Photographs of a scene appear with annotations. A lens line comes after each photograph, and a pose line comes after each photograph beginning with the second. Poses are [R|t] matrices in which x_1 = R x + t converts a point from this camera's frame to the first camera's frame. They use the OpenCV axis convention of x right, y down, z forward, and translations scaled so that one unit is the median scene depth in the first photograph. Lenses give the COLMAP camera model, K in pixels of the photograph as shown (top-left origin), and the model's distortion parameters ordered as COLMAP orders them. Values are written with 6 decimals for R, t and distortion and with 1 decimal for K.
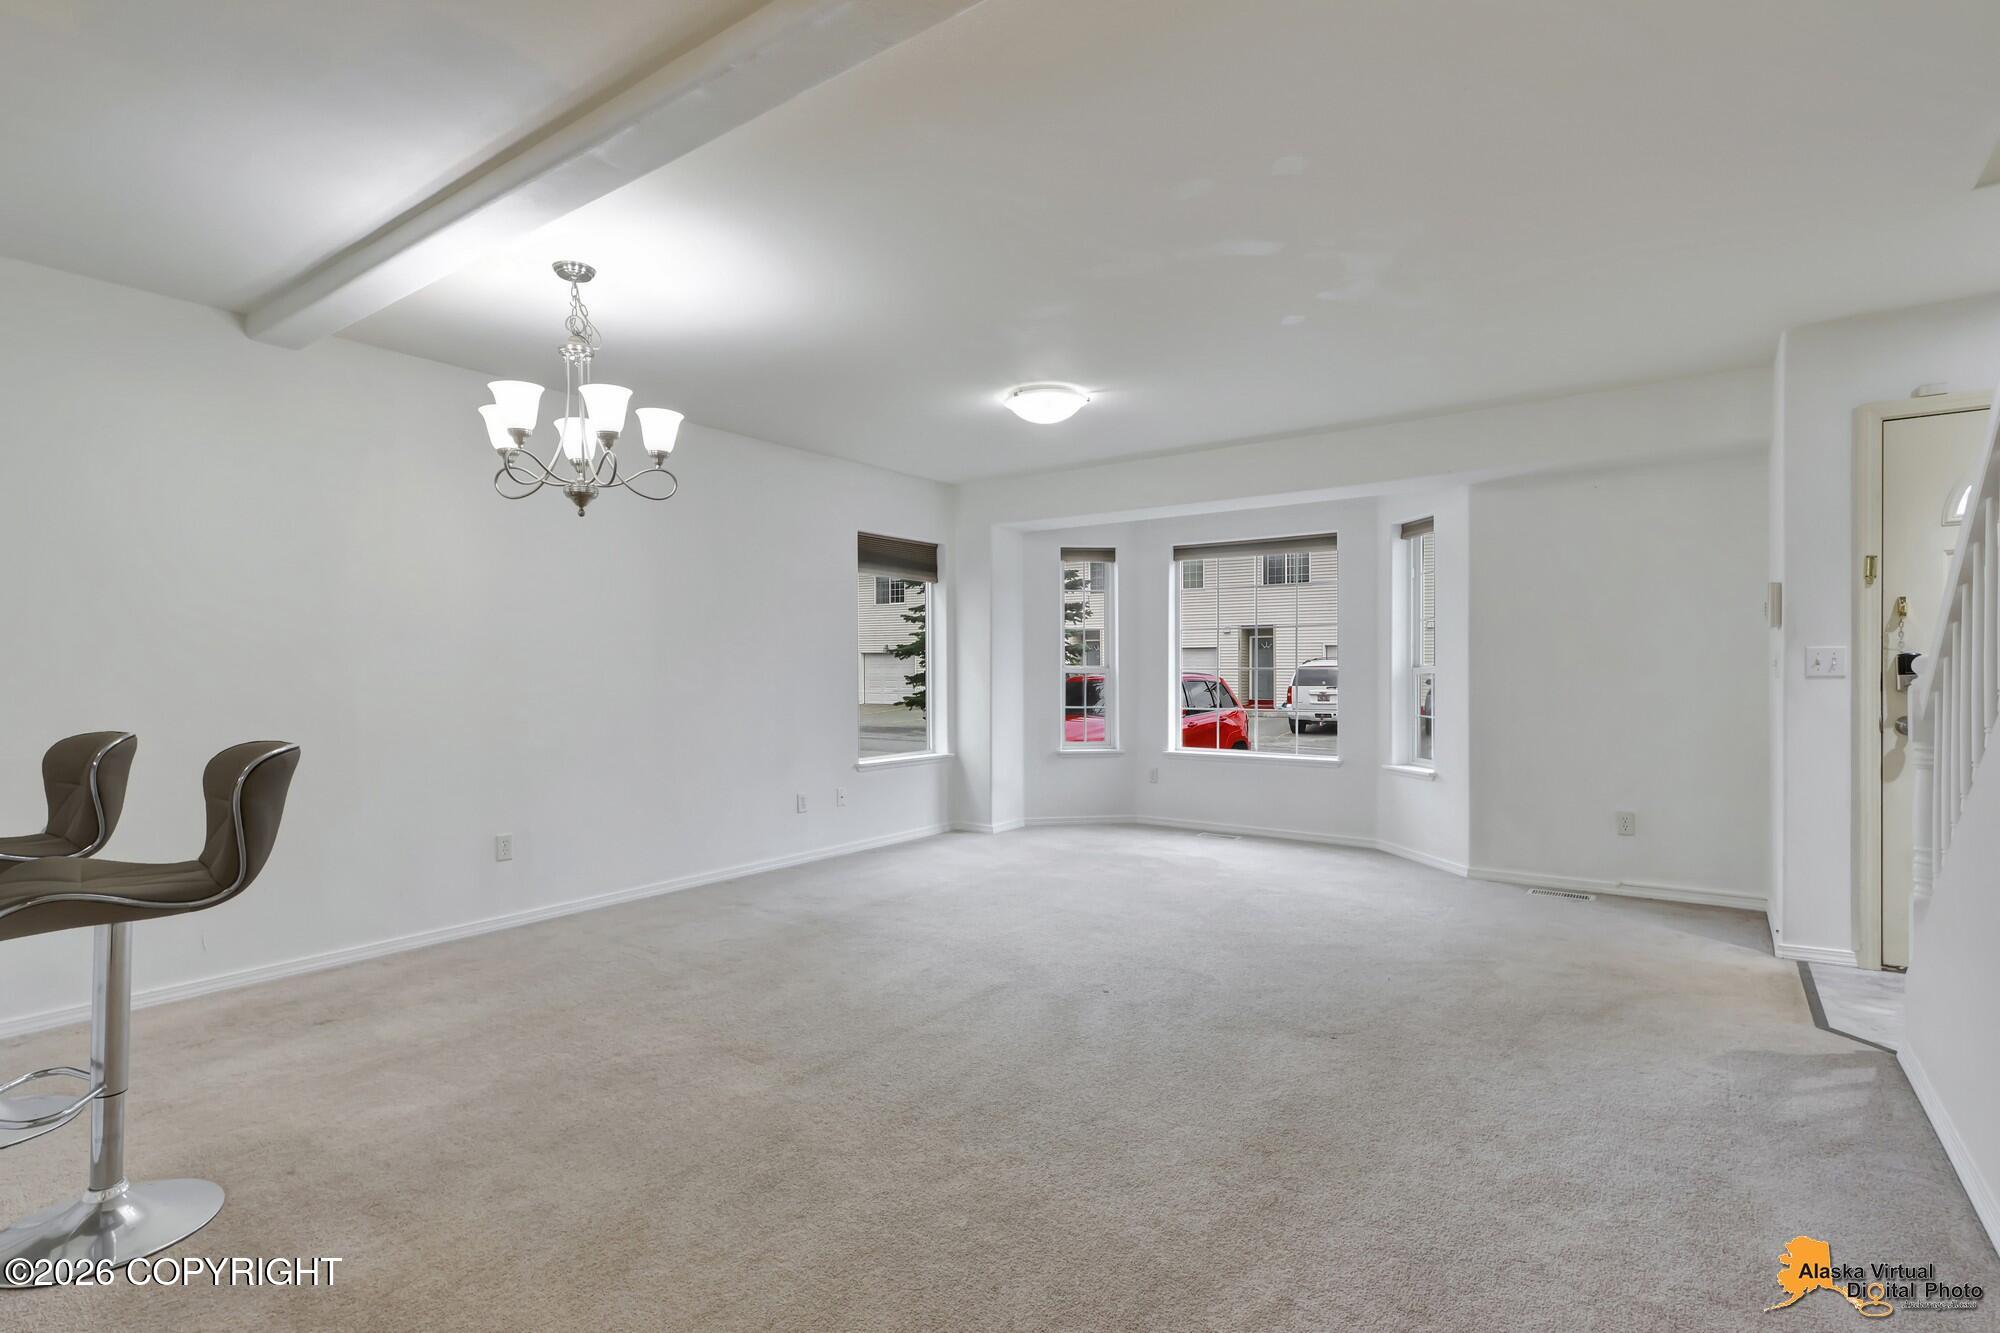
lens RADIAL K [[962.8, 0, 999.2], [0, 962.8, 675.4], [0, 0, 1]] dist [-0.000817, -0.000268]
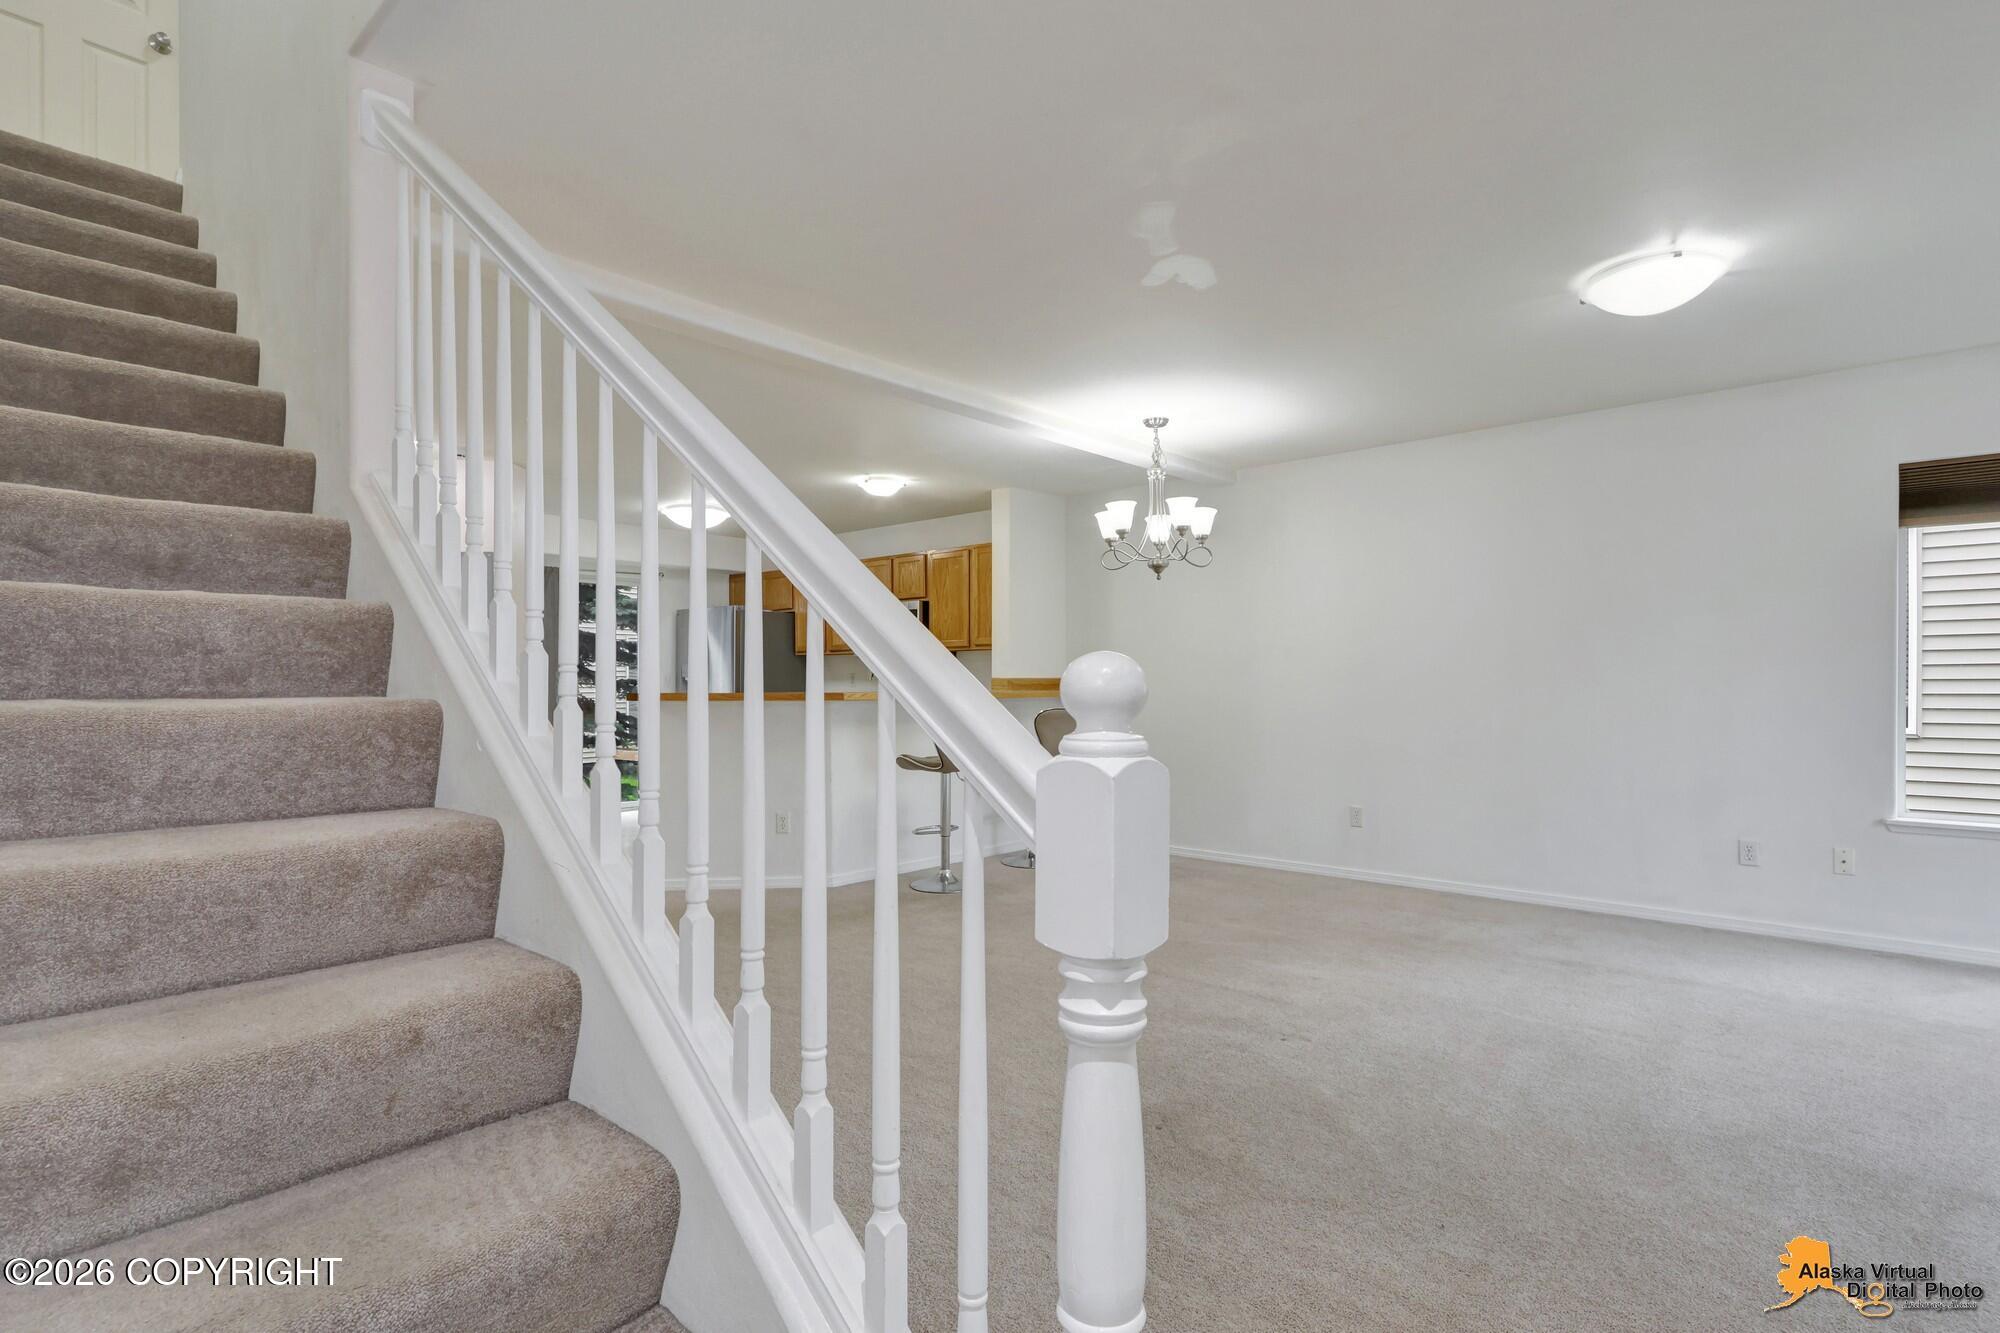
lens RADIAL K [[969.1, 0, 999.3], [0, 969.1, 681.6], [0, 0, 1]] dist [-0.003306, -0.000907]
pose [[-0.111384, 0.004751, -0.993766, 1.099604], [-0.001607, 0.999986, 0.004961, -0.009291], [0.993776, 0.002150, -0.111374, 0.891077]]
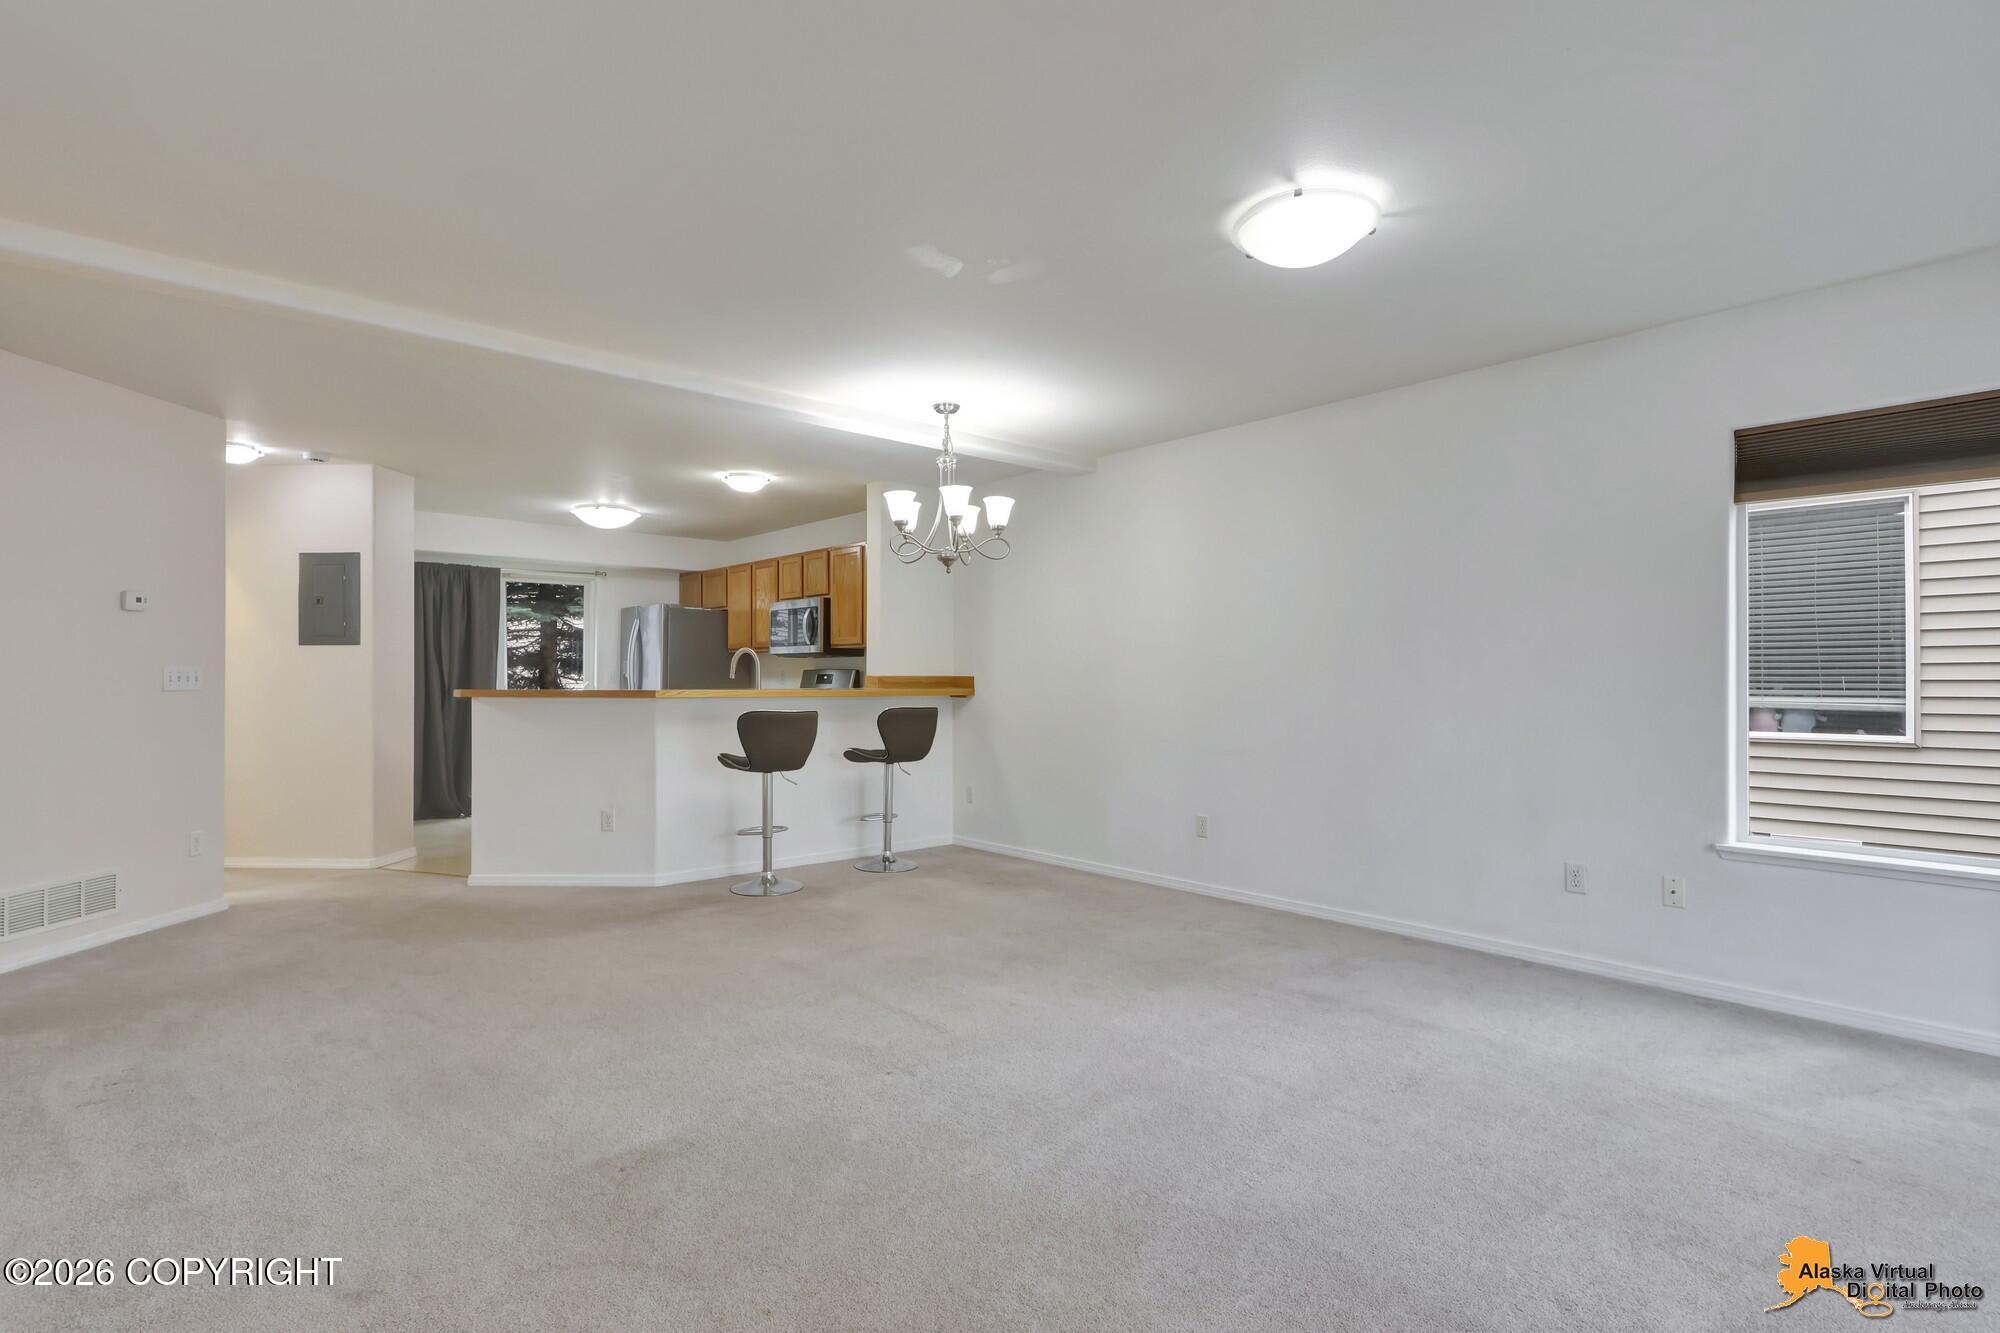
lens RADIAL K [[962.8, 0, 999.2], [0, 962.8, 675.4], [0, 0, 1]] dist [-0.000817, -0.000268]
pose [[-0.220892, 0.000891, -0.975298, 0.945275], [-0.004057, 0.999990, 0.001833, -0.012730], [0.975290, 0.004362, -0.220886, 1.355658]]
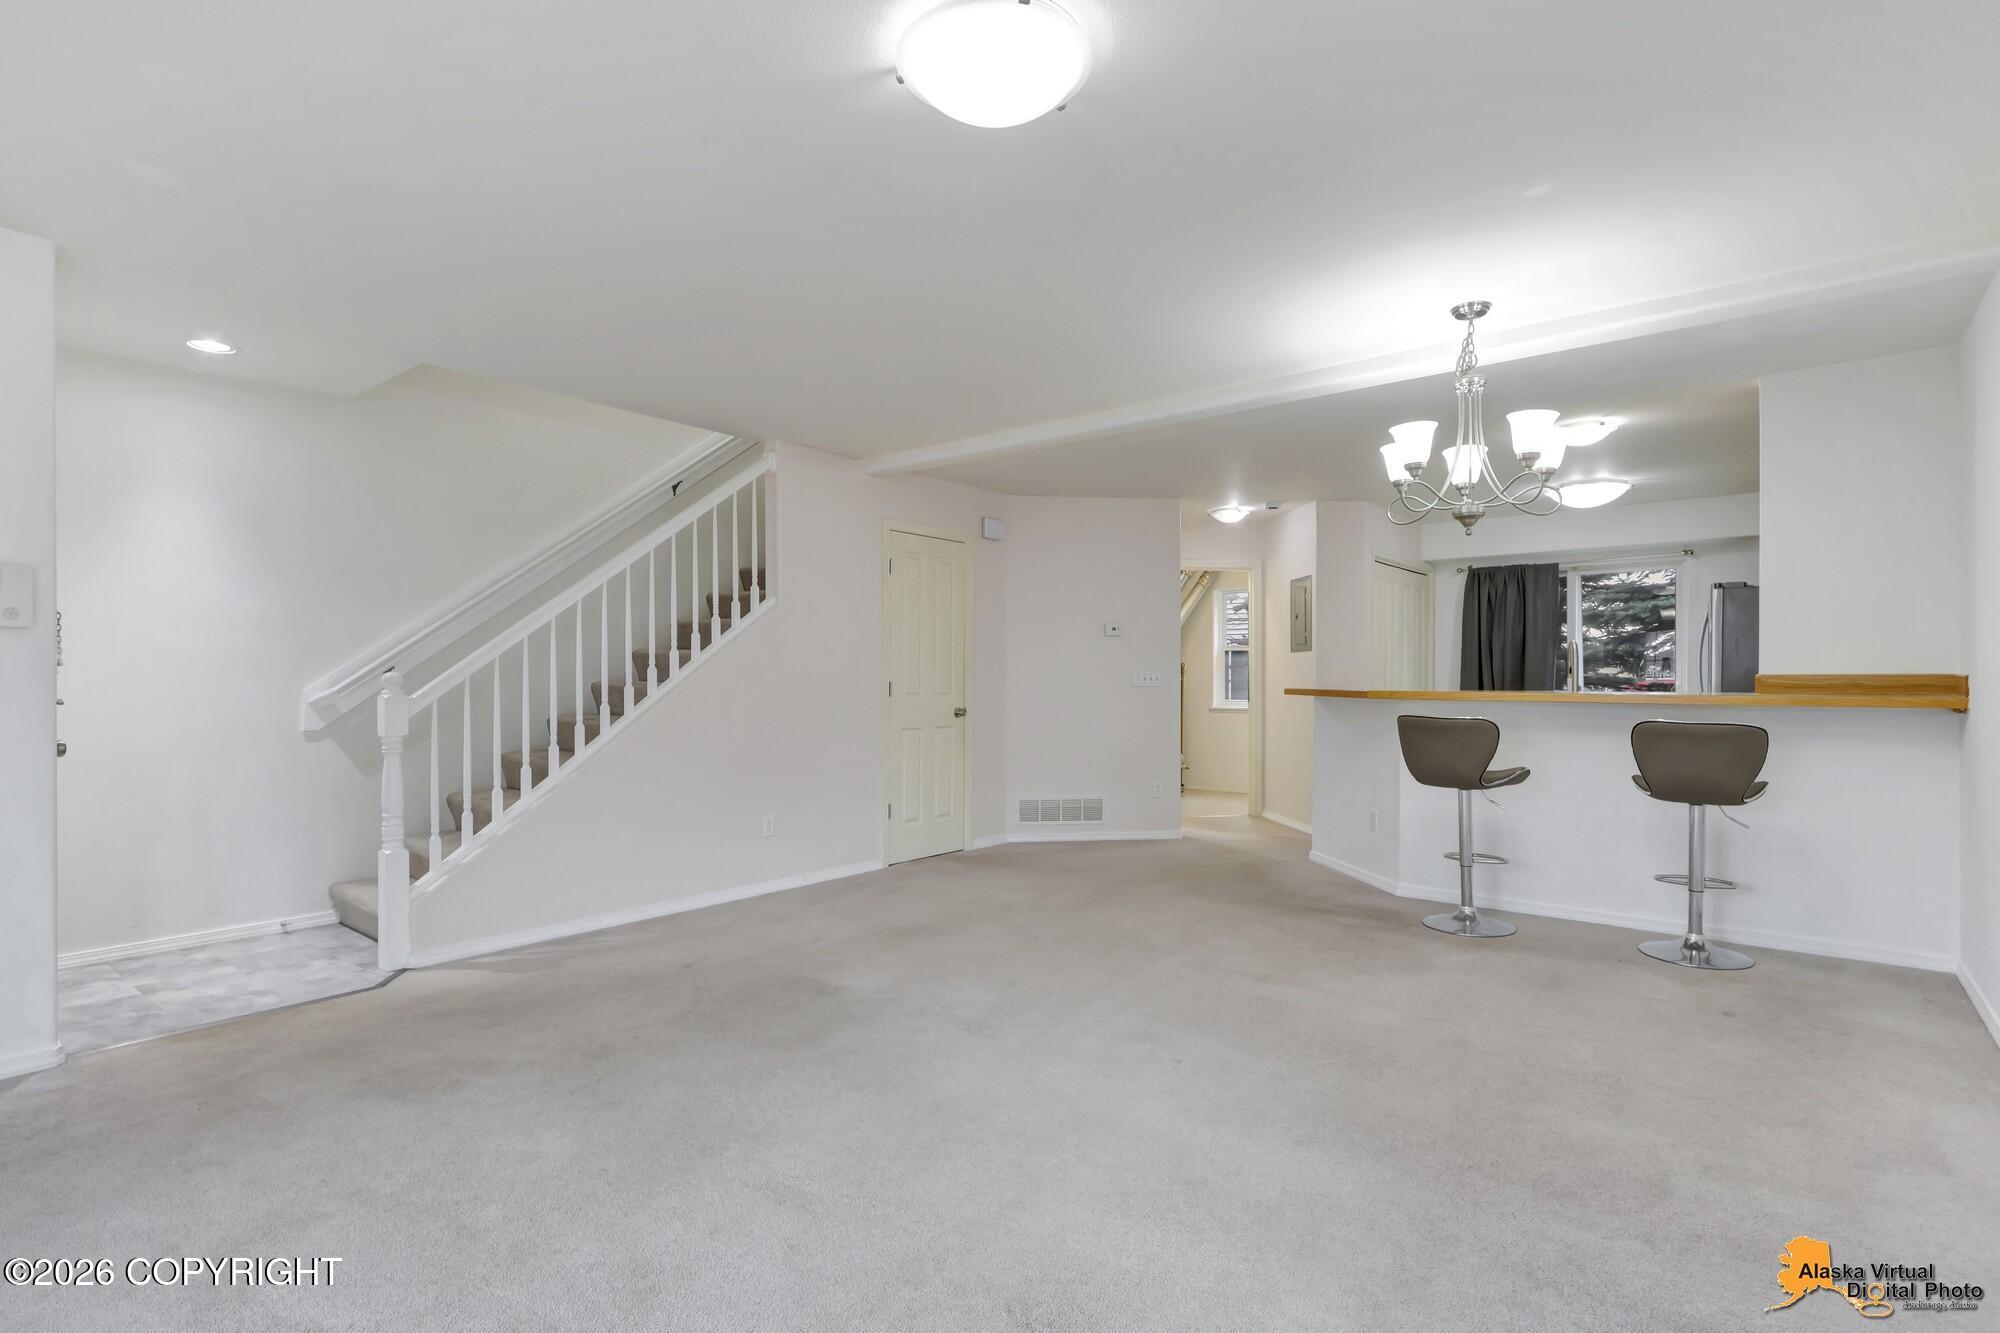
lens RADIAL K [[962.8, 0, 999.2], [0, 962.8, 675.4], [0, 0, 1]] dist [-0.000817, -0.000268]
pose [[-0.998452, 0.004645, 0.055424, 0.030502], [0.004732, 0.999988, 0.001442, -0.012689], [-0.055416, 0.001702, -0.998462, 2.037151]]
